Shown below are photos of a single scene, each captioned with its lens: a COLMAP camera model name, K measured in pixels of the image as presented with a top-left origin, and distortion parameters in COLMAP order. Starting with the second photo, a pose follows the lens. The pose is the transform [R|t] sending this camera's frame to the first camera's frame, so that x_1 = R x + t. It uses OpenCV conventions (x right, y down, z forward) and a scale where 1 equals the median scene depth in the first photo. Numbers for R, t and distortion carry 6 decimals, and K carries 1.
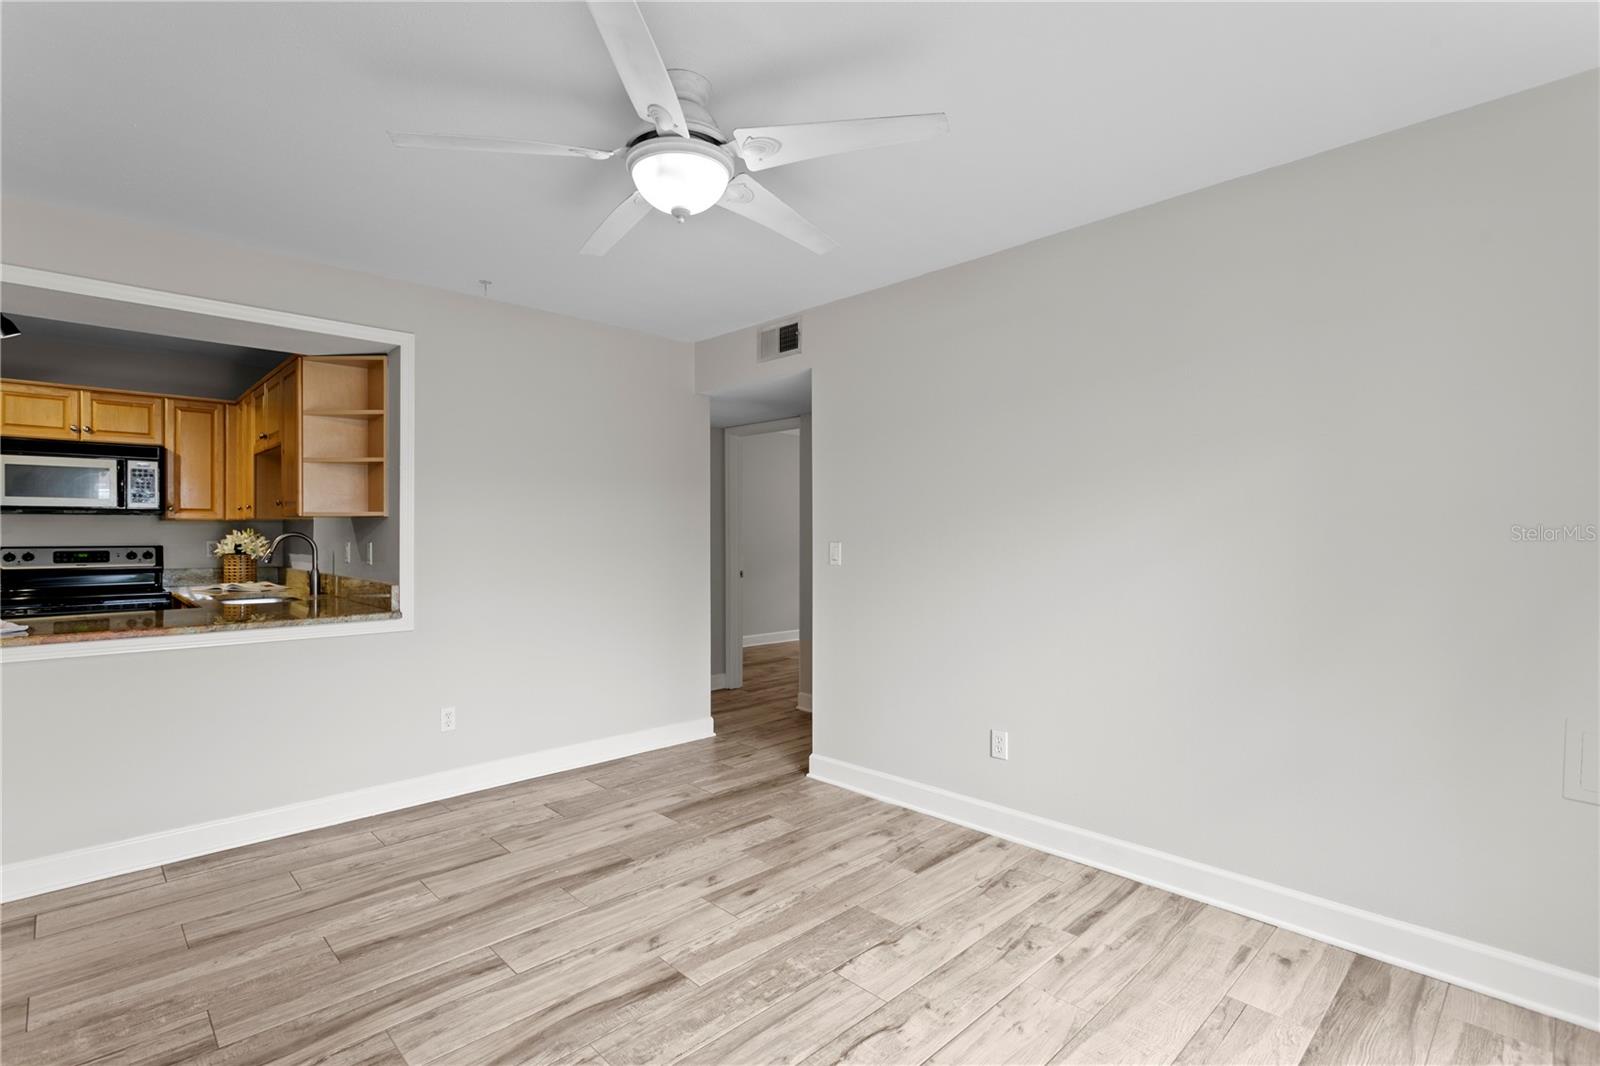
lens RADIAL K [[757.2, 0, 775.9], [0, 757.2, 529.2], [0, 0, 1]] dist [0.004949, 0.000392]
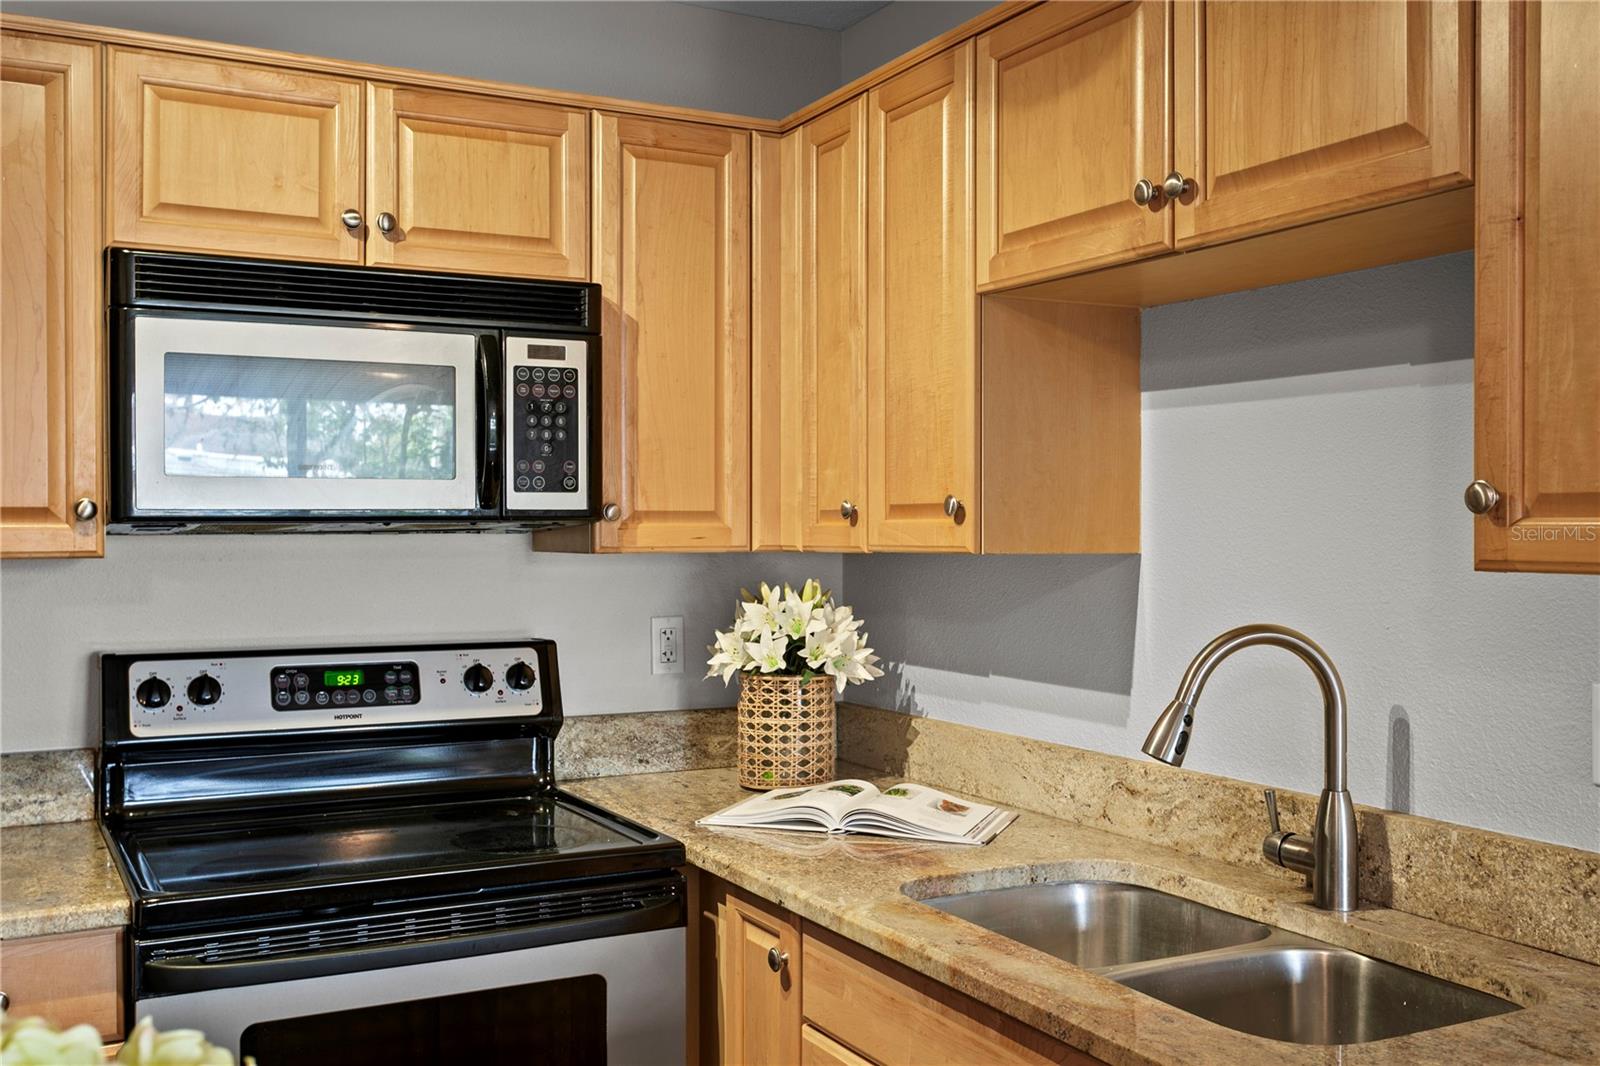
lens RADIAL K [[1530.9, 0, 769.1], [0, 1530.9, 527.0], [0, 0, 1]] dist [0.014316, 0.011759]
pose [[0.962764, 0.000020, -0.270345, -0.863531], [0.000960, 0.999993, 0.003492, -0.034517], [0.270343, -0.003622, 0.962757, 0.703161]]
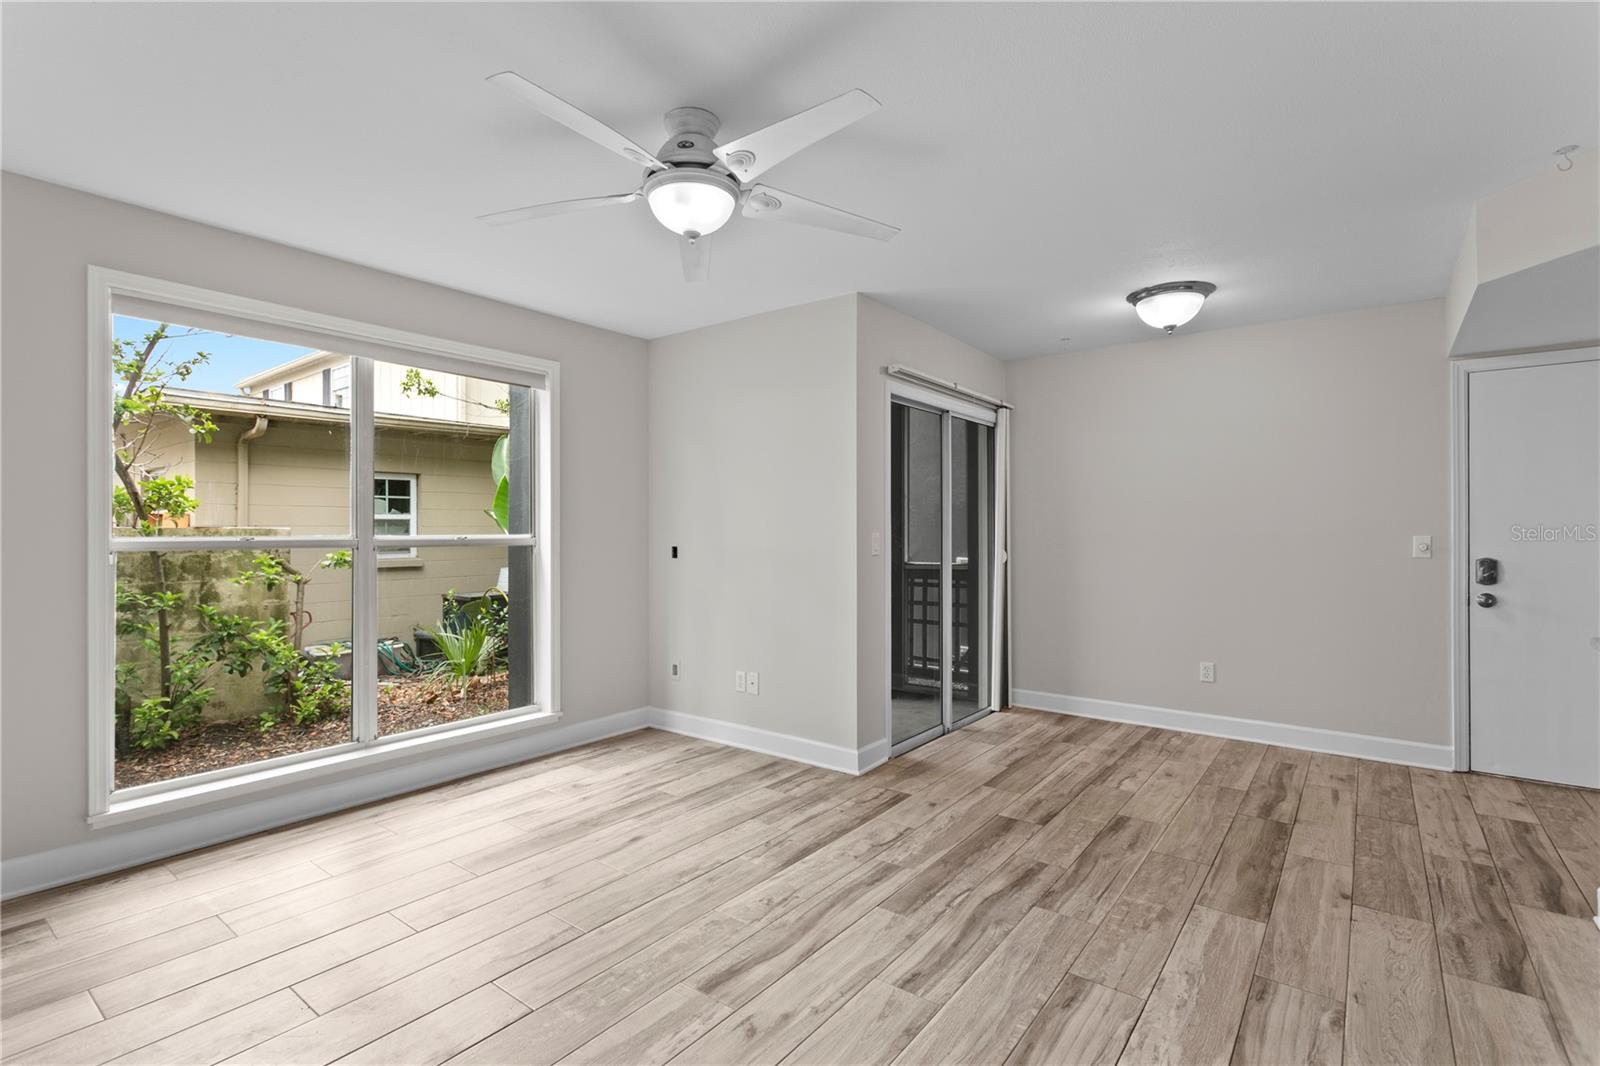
lens RADIAL K [[753.3, 0, 783.0], [0, 753.3, 532.1], [0, 0, 1]] dist [0.006098, 0.000951]
pose [[-0.988047, 0.002476, -0.154136, -0.052972], [0.003610, 0.999968, -0.007072, 0.018660], [0.154113, -0.007544, -0.988024, 1.289203]]
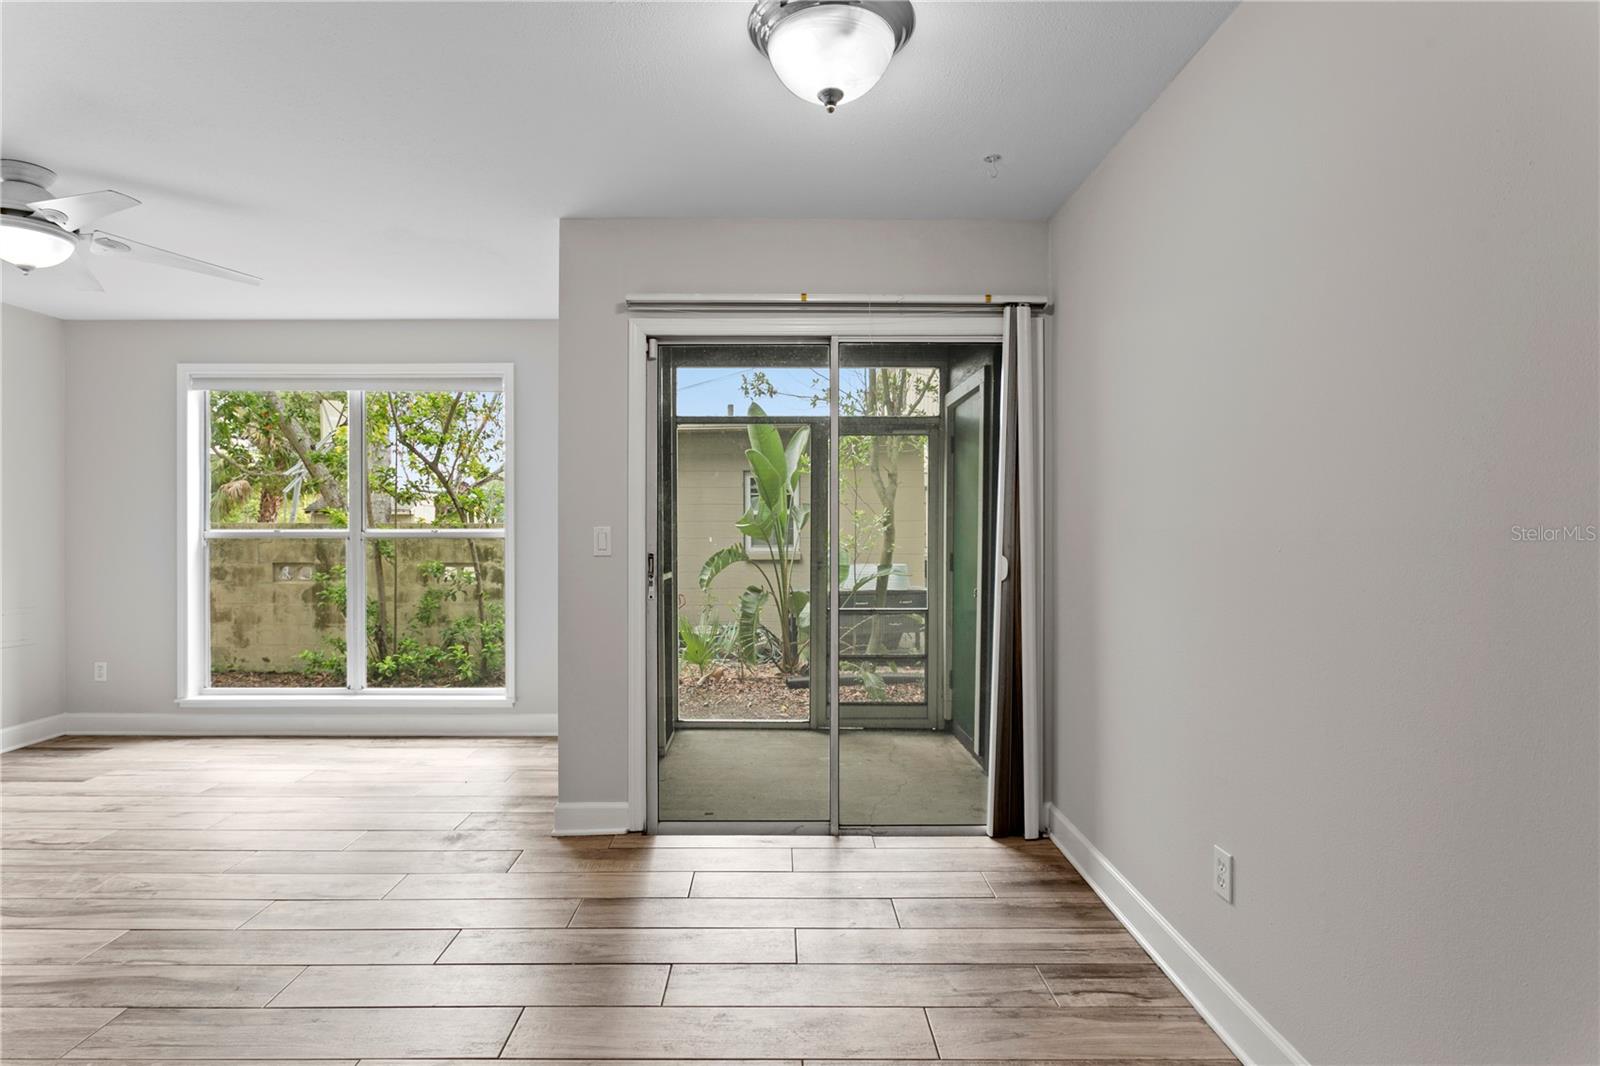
lens RADIAL K [[821.8, 0, 779.9], [0, 821.8, 526.9], [0, 0, 1]] dist [-0.003013, -0.000866]
pose [[-0.728595, 0.004351, 0.684931, -1.227479], [-0.002178, 0.999960, -0.008668, 0.021283], [-0.684942, -0.007807, -0.728556, 0.693619]]
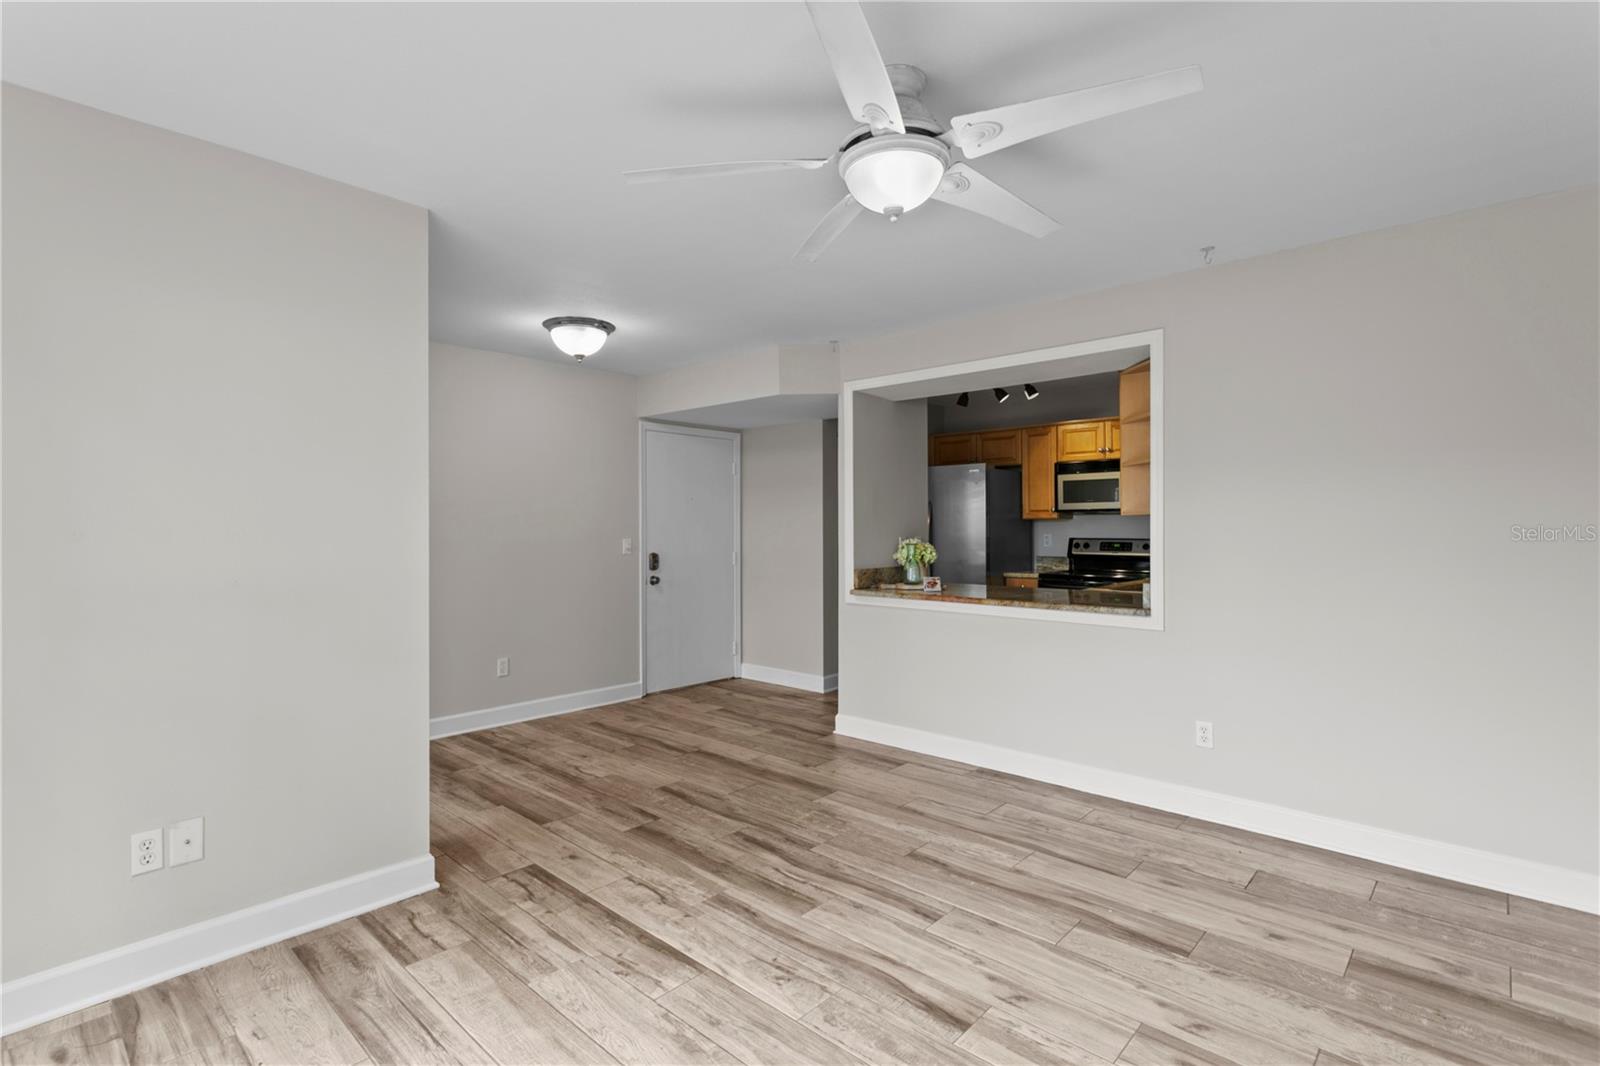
lens RADIAL K [[757.2, 0, 775.9], [0, 757.2, 529.2], [0, 0, 1]] dist [0.004949, 0.000392]
pose [[0.057536, 0.004241, -0.998334, 0.506858], [0.009468, 0.999944, 0.004794, -0.007904], [0.998299, -0.009728, 0.057493, 0.483240]]
